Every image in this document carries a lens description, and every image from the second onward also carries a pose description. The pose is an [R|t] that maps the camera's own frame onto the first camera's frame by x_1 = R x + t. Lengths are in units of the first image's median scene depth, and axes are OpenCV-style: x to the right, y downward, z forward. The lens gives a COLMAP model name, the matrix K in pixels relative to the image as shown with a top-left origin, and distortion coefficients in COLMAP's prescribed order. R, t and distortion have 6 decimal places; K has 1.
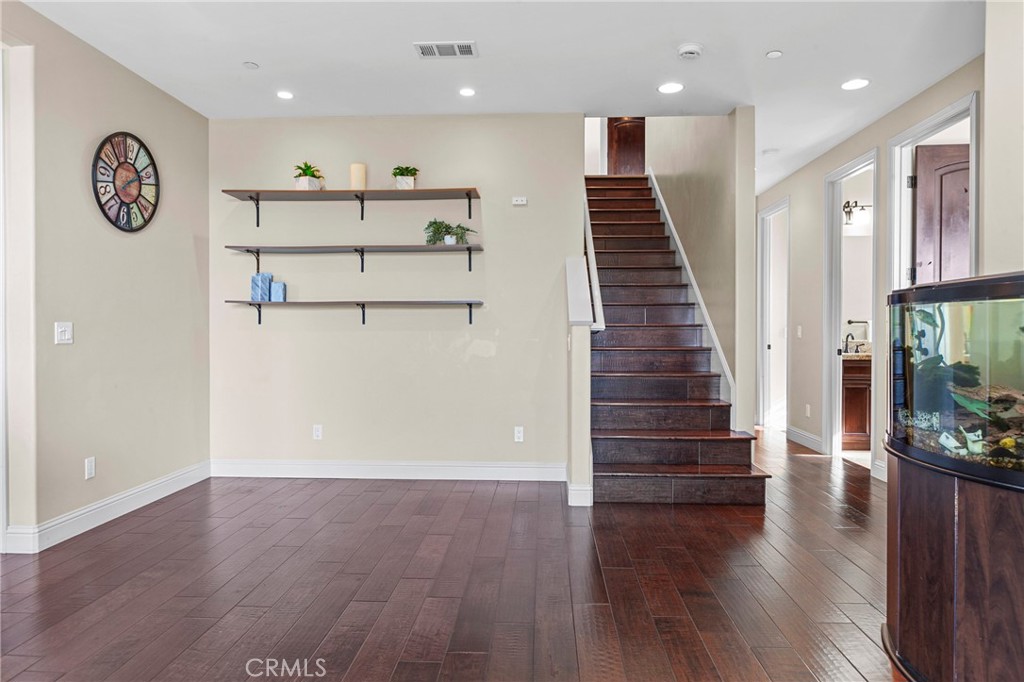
lens RADIAL K [[637.6, 0, 510.8], [0, 637.6, 335.2], [0, 0, 1]] dist [0.000863, -0.002150]
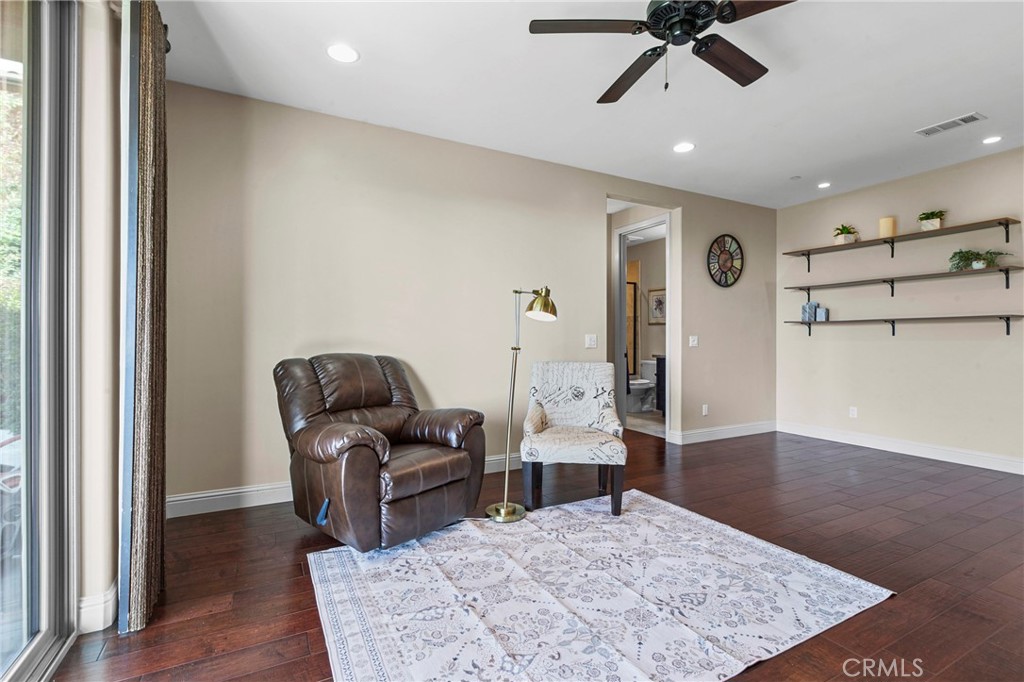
lens RADIAL K [[468.2, 0, 512.0], [0, 468.2, 341.0], [0, 0, 1]] dist [0.000298, 0.000501]
pose [[0.529043, 0.003241, -0.848589, 0.190368], [-0.007908, 0.999968, -0.001111, 0.001353], [0.848558, 0.007298, 0.529051, -0.207443]]
